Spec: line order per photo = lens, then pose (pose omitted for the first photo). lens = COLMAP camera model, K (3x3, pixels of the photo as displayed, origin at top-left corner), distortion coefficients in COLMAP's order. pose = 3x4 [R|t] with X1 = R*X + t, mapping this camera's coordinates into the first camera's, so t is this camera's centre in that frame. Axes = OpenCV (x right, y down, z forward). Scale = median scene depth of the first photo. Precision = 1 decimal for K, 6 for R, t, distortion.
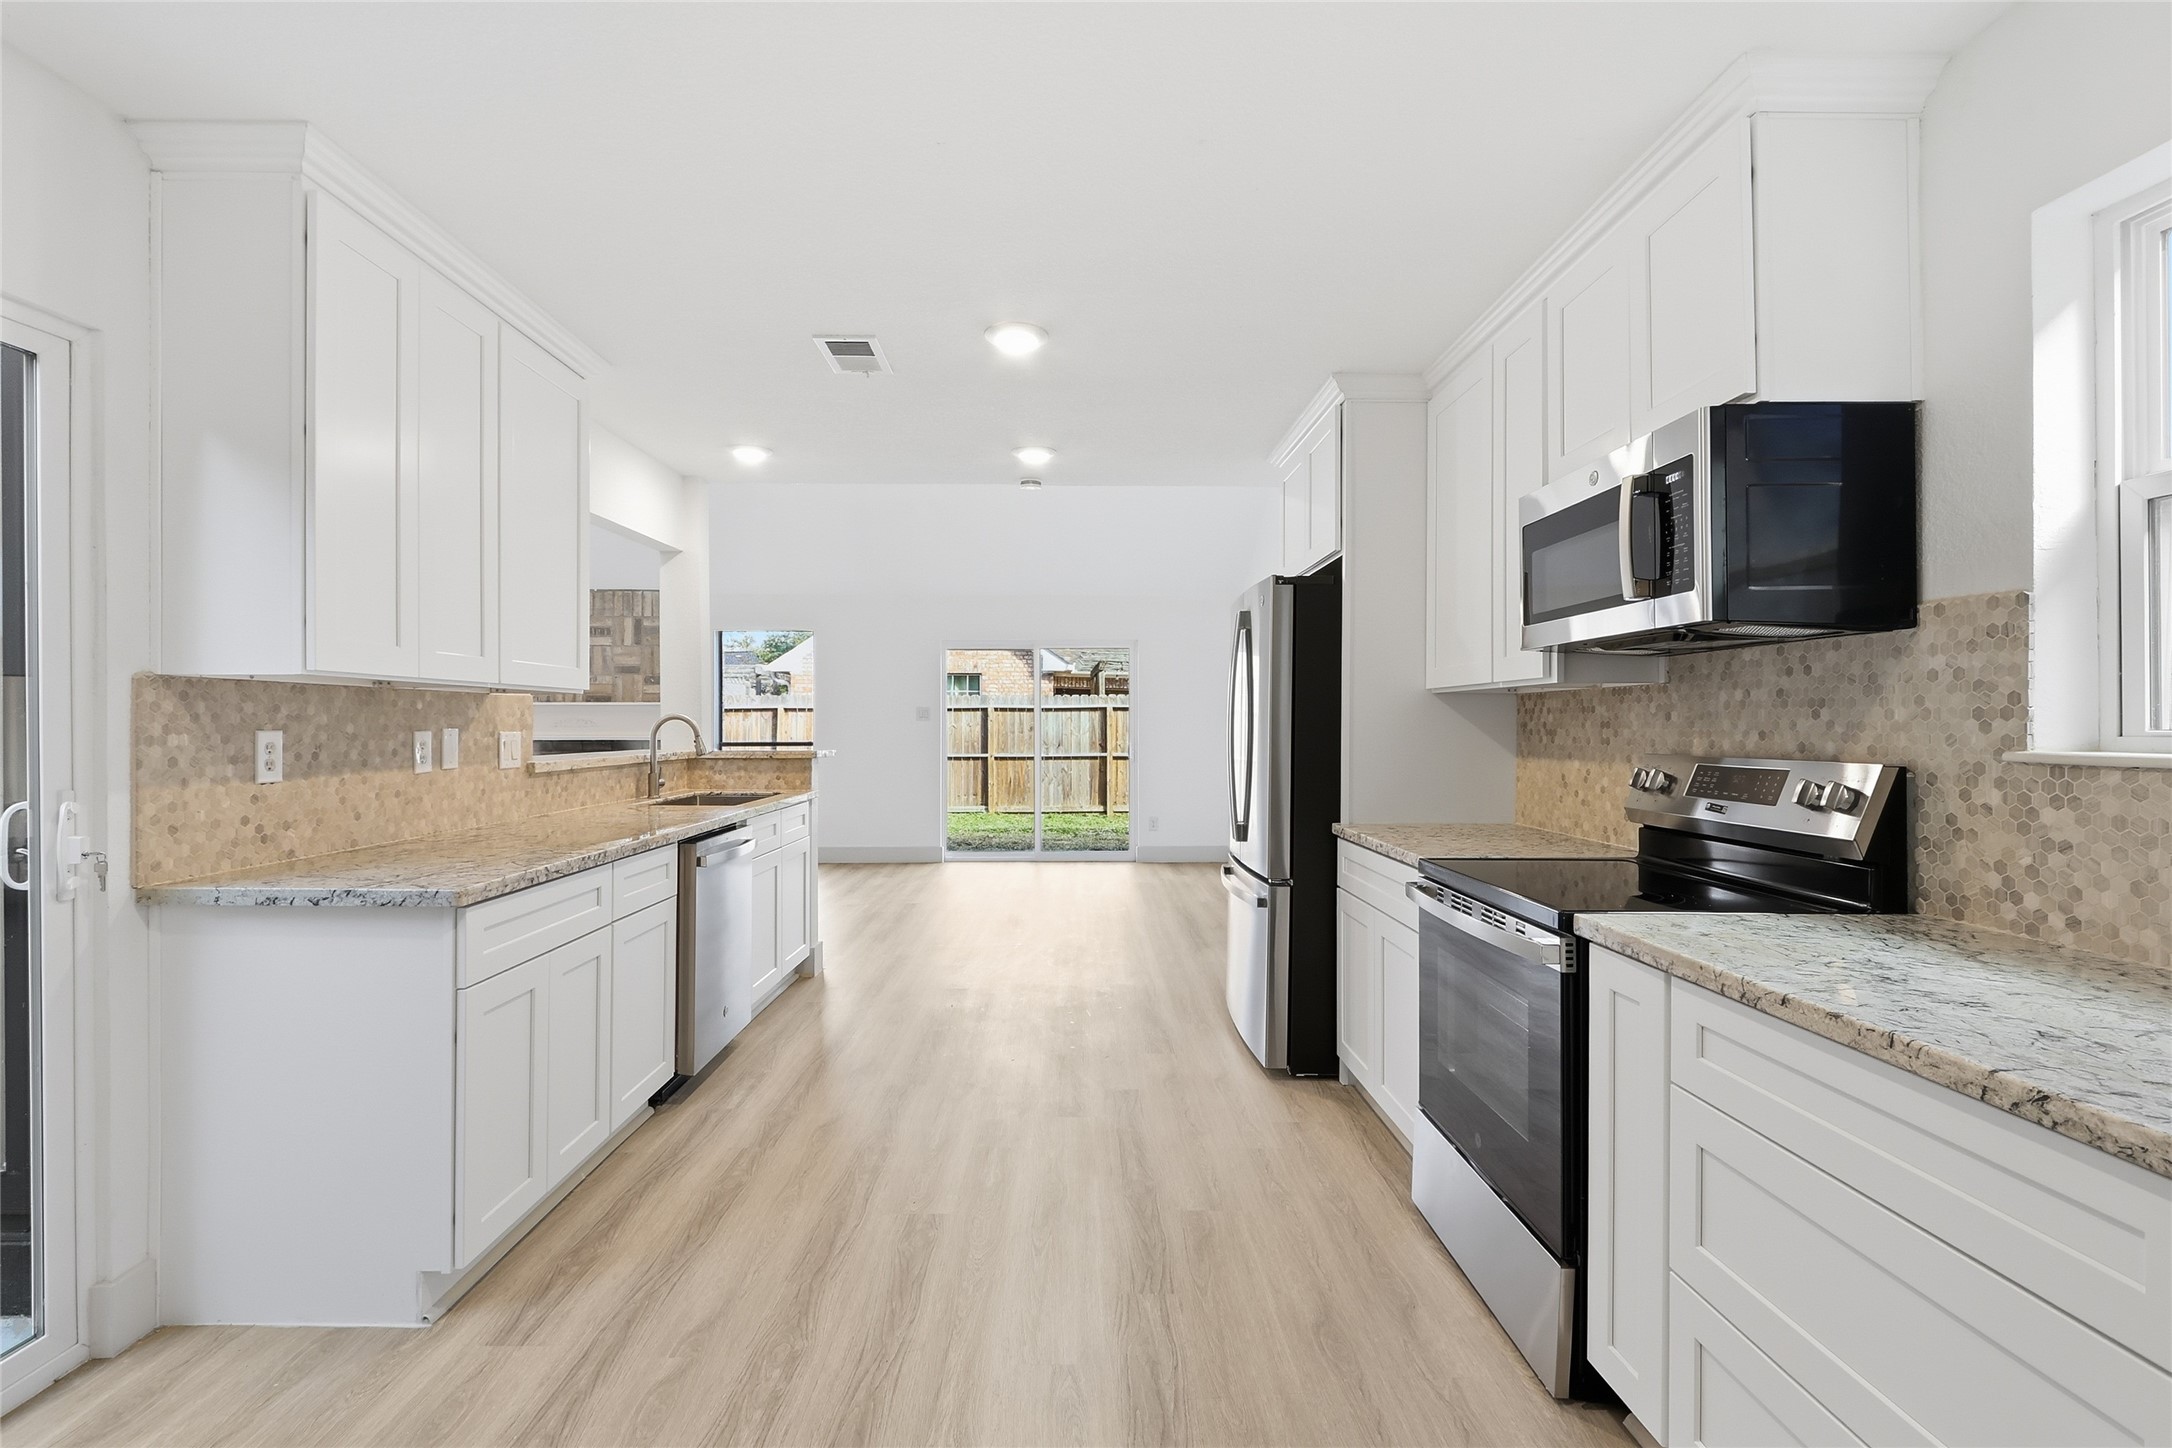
lens RADIAL K [[995.9, 0, 1081.0], [0, 995.9, 726.0], [0, 0, 1]] dist [-0.000735, 0.000033]
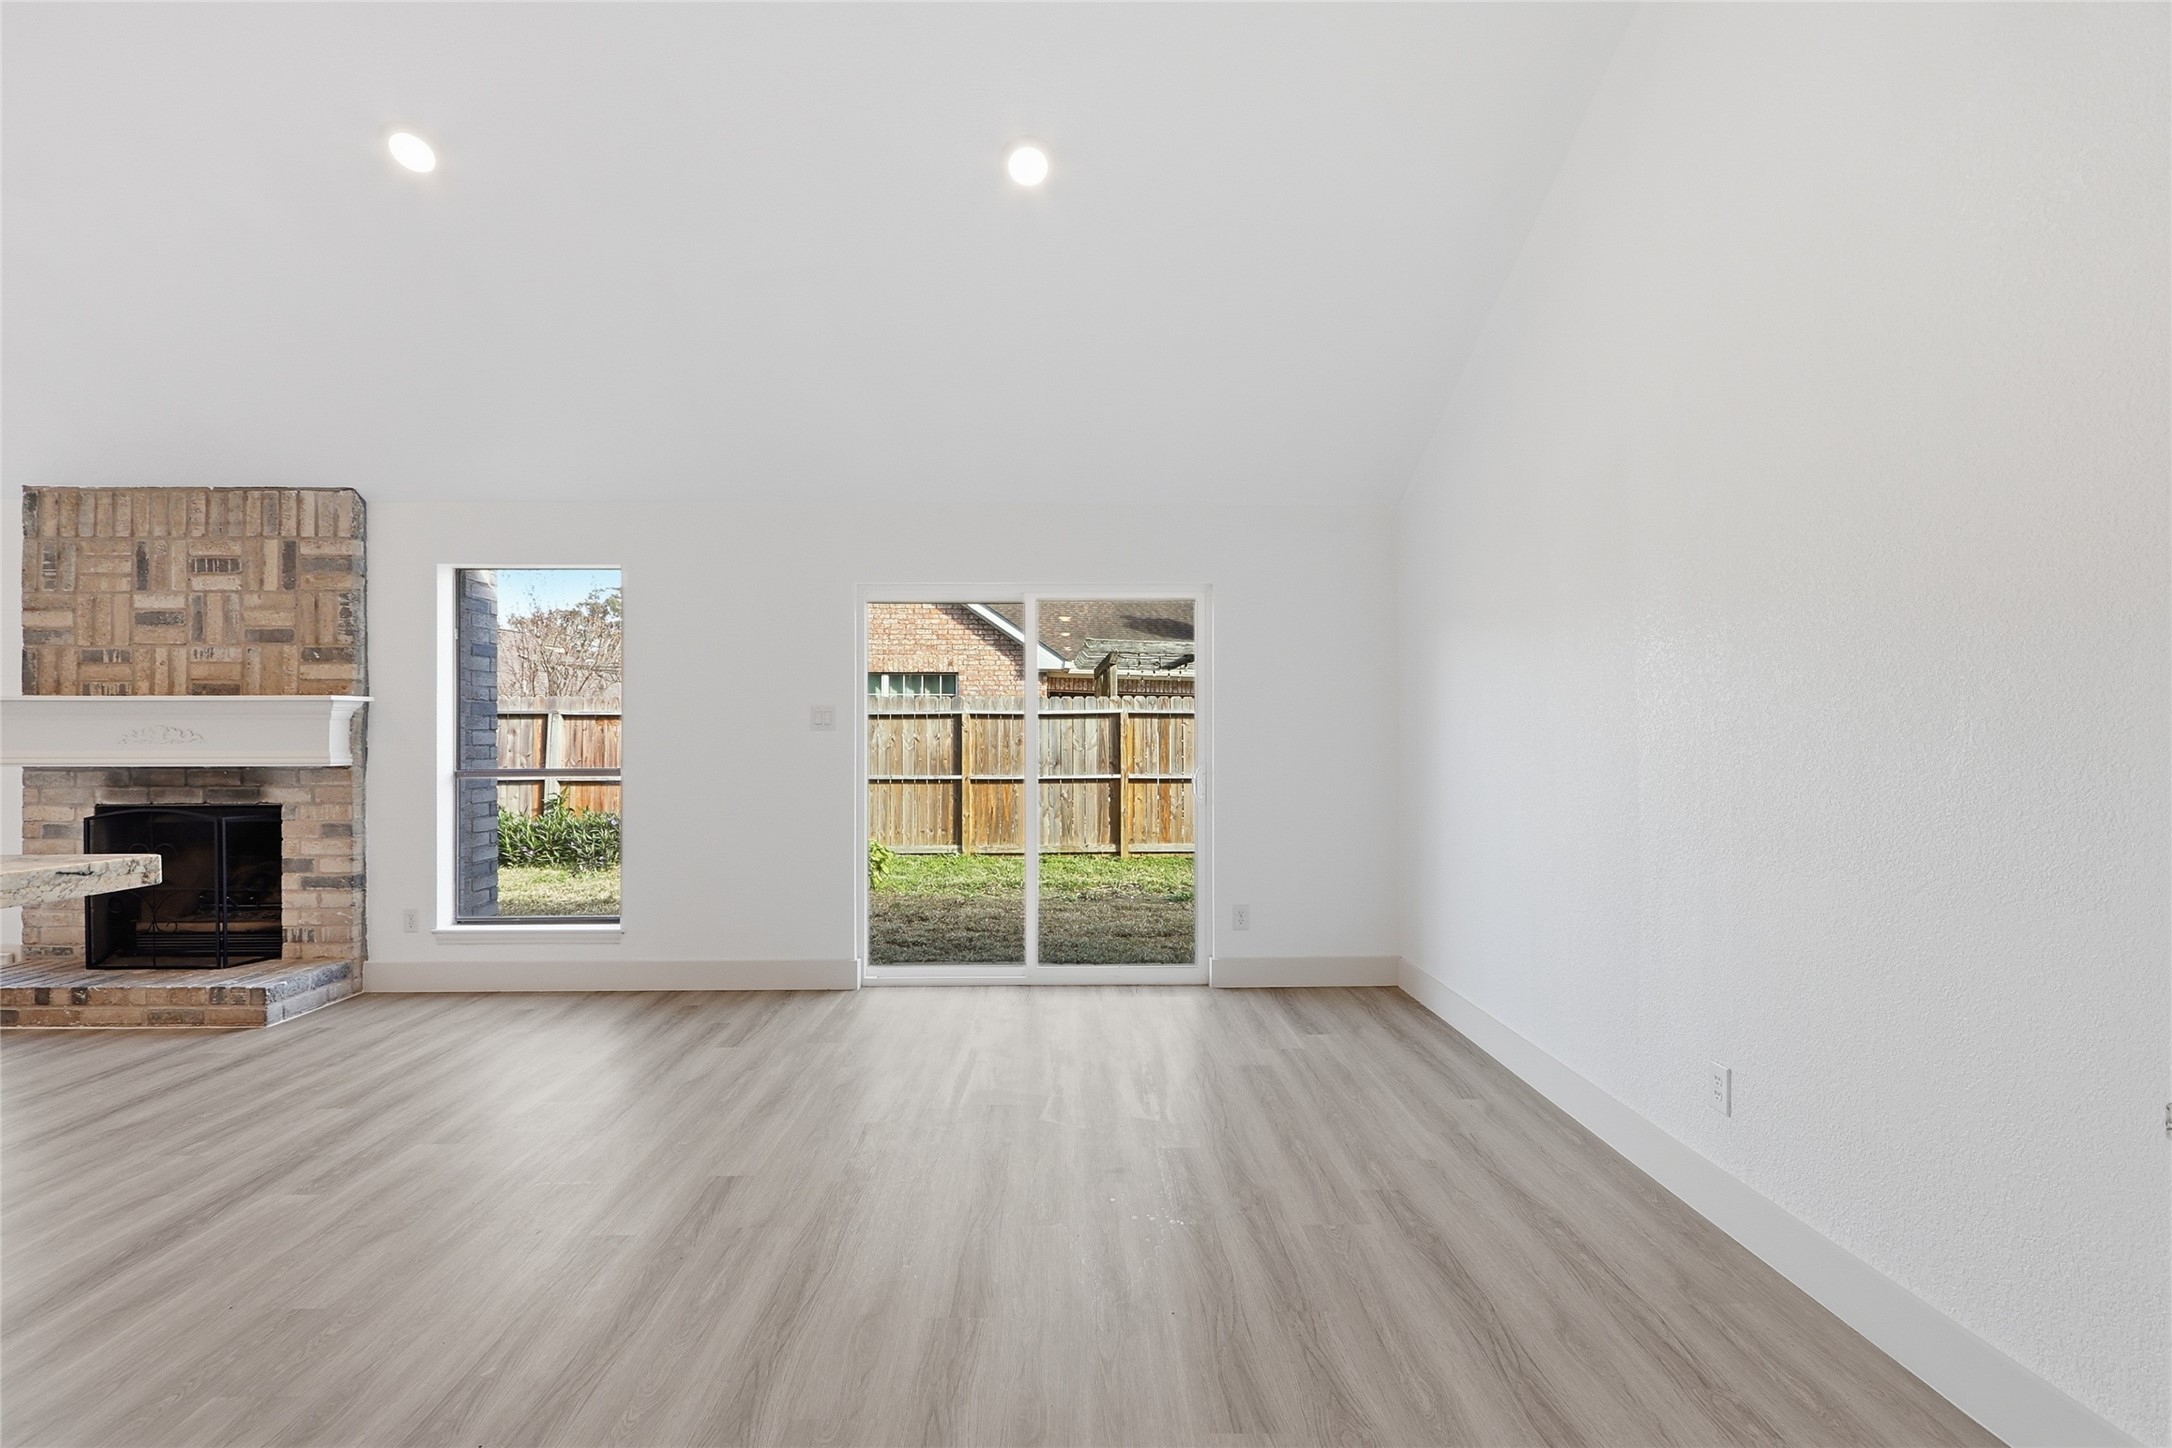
lens RADIAL K [[989.2, 0, 1079.5], [0, 989.2, 736.4], [0, 0, 1]] dist [-0.003537, -0.000181]
pose [[0.999947, -0.000169, 0.010289, -0.060167], [0.000172, 1.000000, -0.000289, -0.004964], [-0.010289, 0.000290, 0.999947, 1.222466]]
